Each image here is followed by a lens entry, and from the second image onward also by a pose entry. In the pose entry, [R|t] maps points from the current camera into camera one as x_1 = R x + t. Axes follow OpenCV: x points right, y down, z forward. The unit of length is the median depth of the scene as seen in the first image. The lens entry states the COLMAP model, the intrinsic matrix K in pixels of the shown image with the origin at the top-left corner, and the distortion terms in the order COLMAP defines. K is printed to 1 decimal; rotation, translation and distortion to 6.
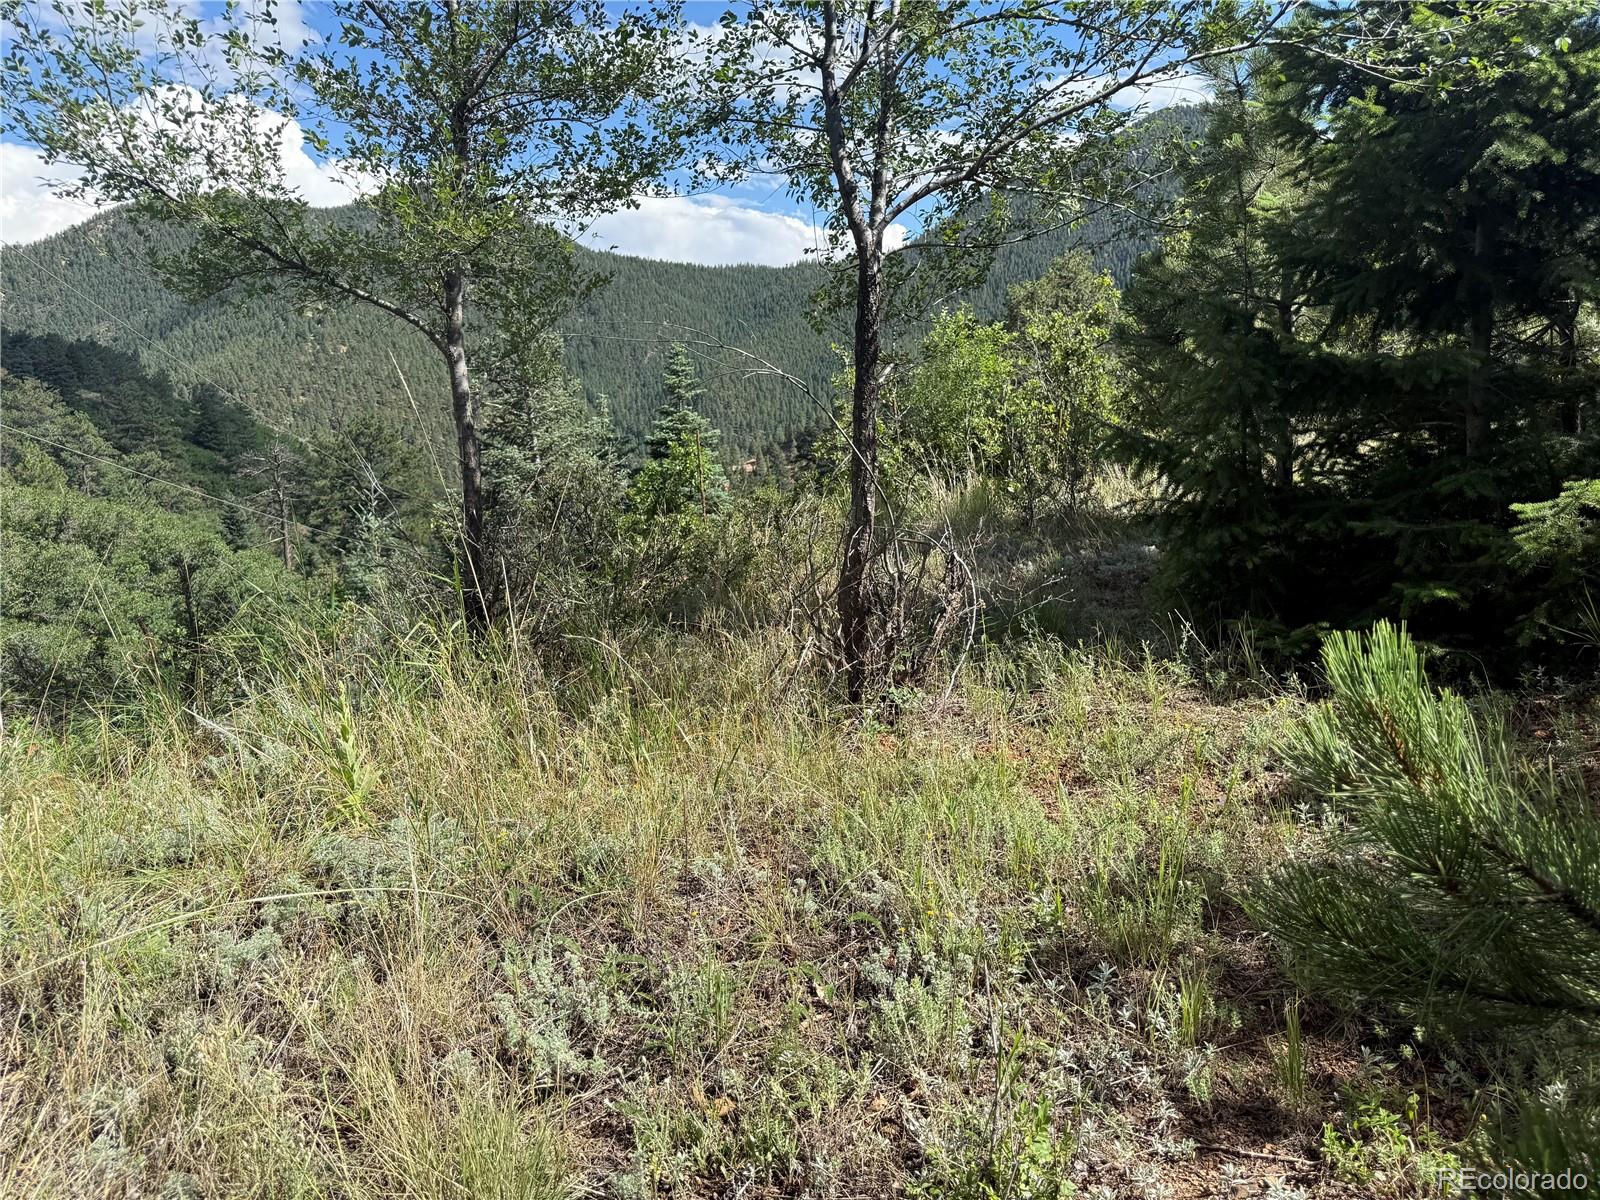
lens RADIAL K [[1190.0, 0, 800.0], [0, 1190.0, 600.0], [0, 0, 1]] dist [0.204678, -0.361108]
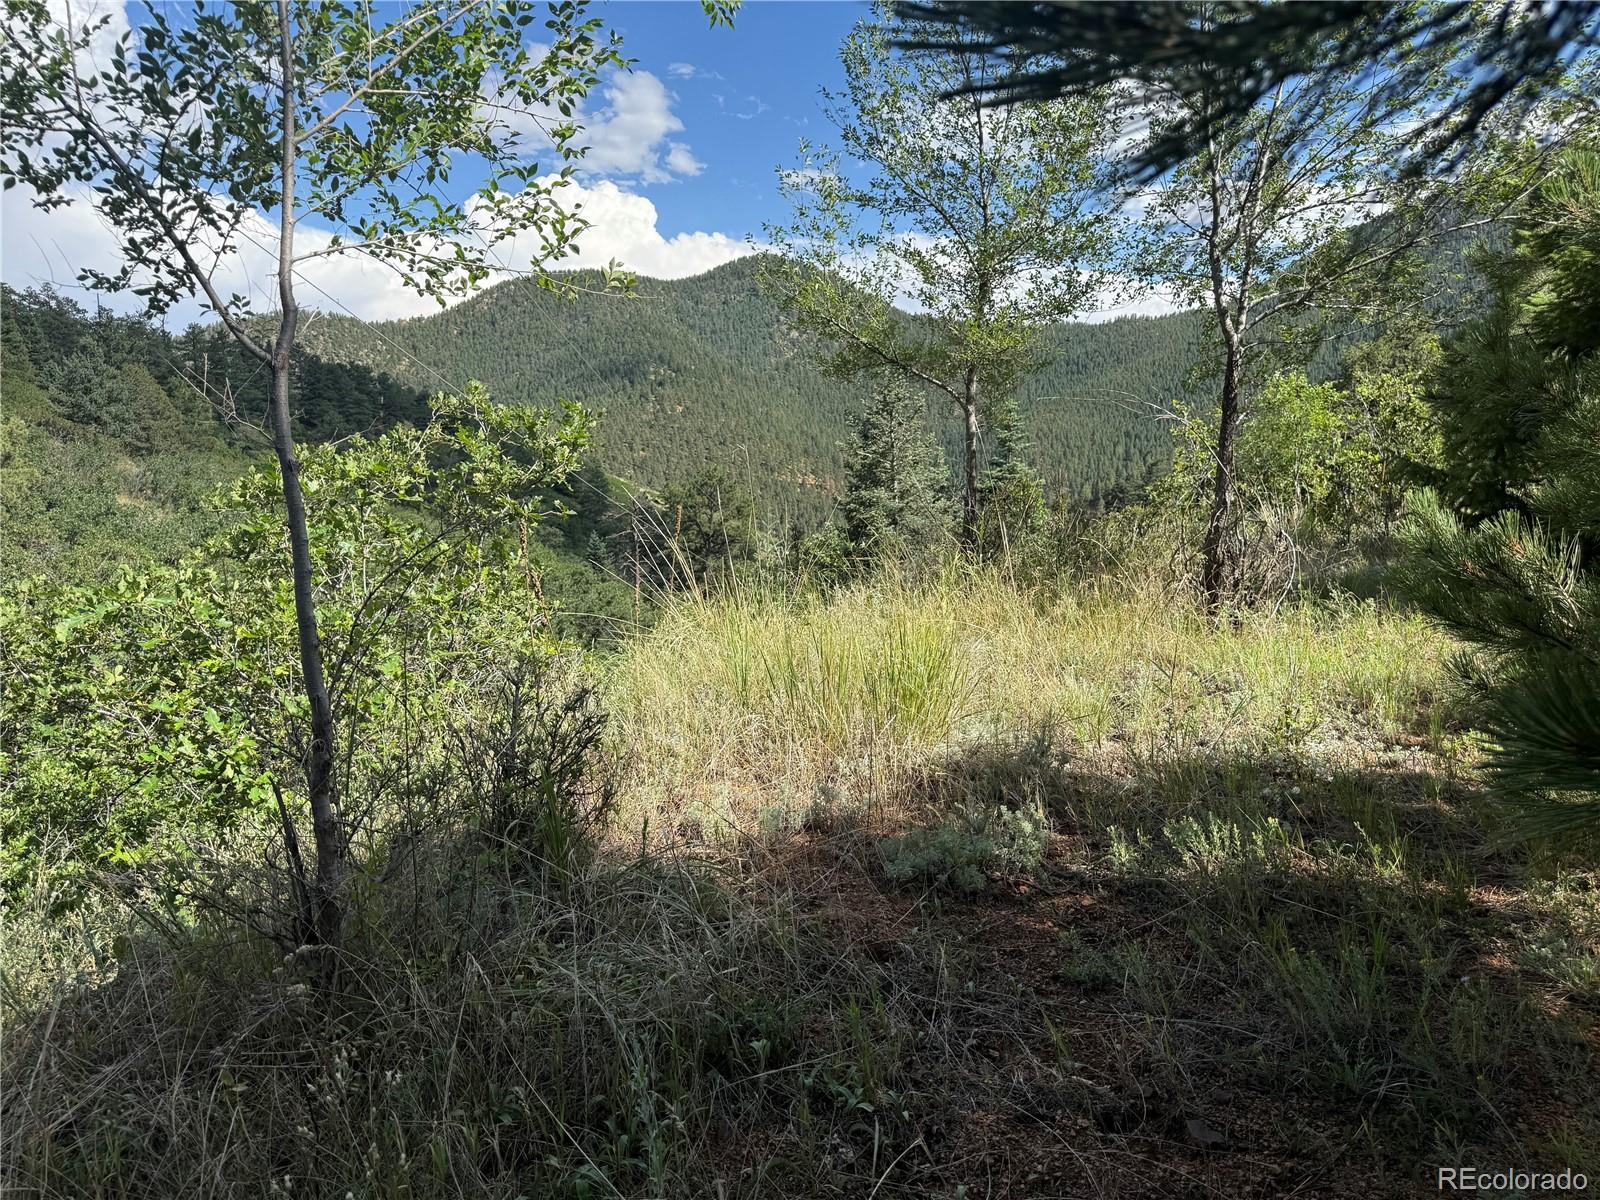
lens RADIAL K [[1190.0, 0, 800.0], [0, 1190.0, 600.0], [0, 0, 1]] dist [0.204678, -0.361108]
pose [[0.968976, 0.044999, -0.243022, -0.028634], [-0.056144, 0.997656, -0.039128, 0.046199], [0.240692, 0.051559, 0.969231, -0.219323]]
